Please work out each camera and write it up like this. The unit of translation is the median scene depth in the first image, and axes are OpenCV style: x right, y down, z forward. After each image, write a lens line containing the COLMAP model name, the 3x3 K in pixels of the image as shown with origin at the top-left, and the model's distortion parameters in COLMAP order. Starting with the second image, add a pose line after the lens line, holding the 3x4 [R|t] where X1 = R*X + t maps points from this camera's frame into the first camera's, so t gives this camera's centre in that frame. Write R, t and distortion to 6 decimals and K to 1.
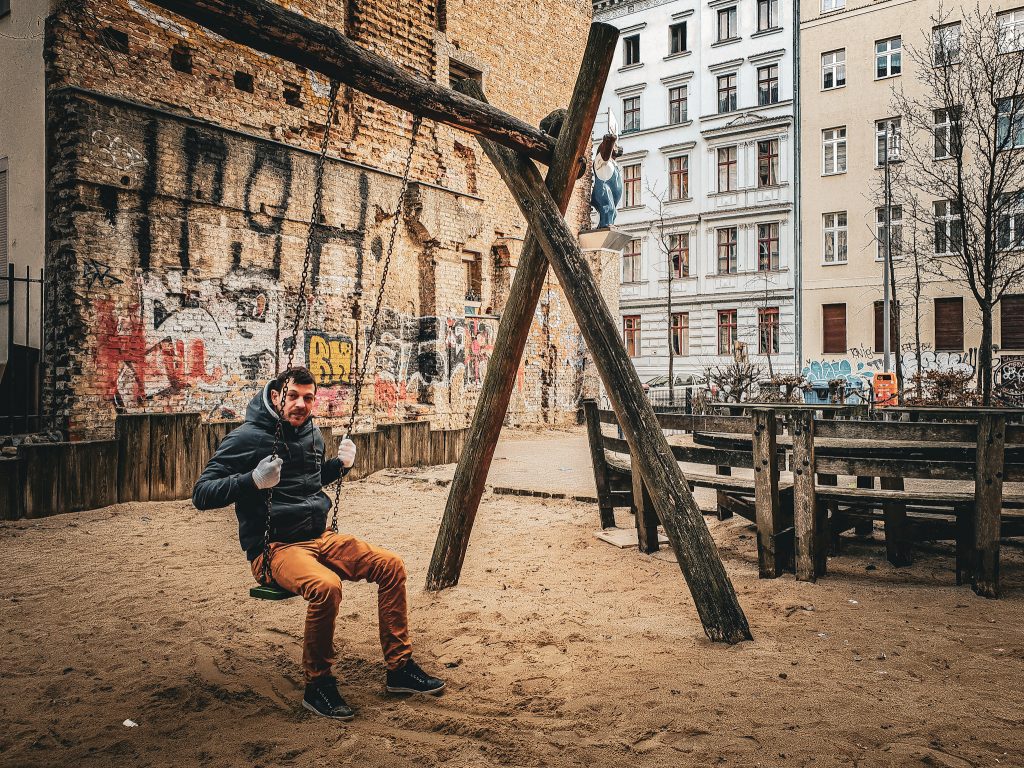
lens RADIAL K [[879.4, 0, 512.0], [0, 879.4, 384.0], [0, 0, 1]] dist [-0.003208, 0.020005]
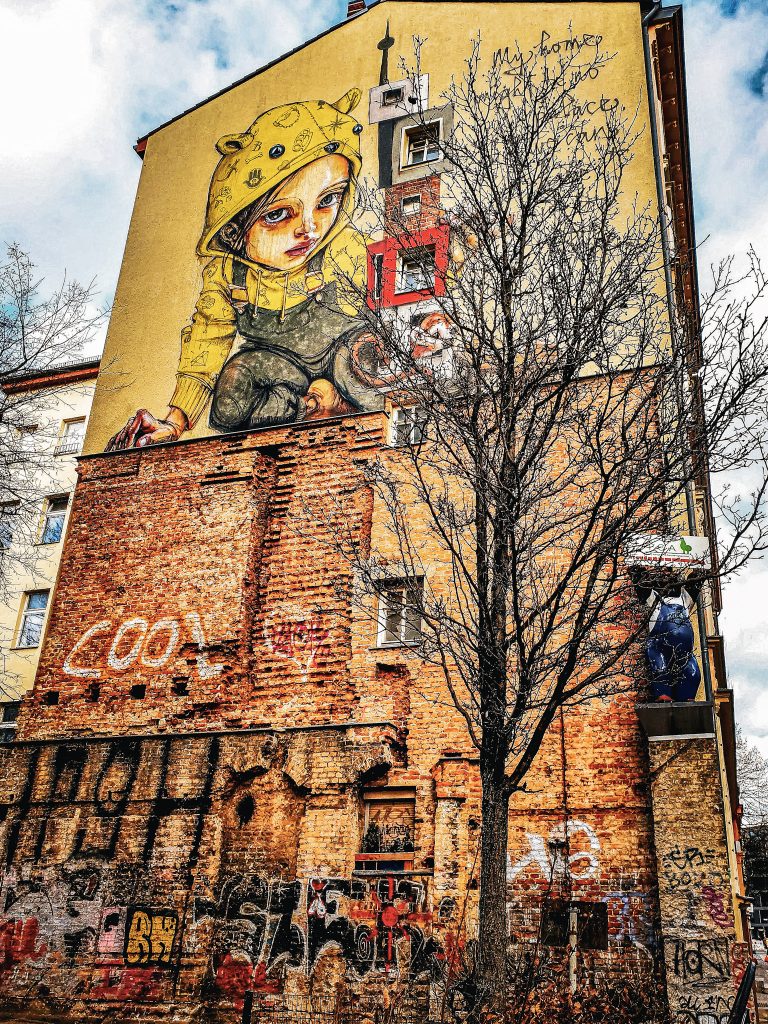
lens RADIAL K [[879.4, 0, 384.0], [0, 879.4, 512.0], [0, 0, 1]] dist [-0.003208, 0.020005]
pose [[0.314963, -0.411373, -0.855319, 0.955425], [-0.018679, 0.898324, -0.438935, -0.027449], [0.948920, 0.154225, 0.275255, 0.913821]]
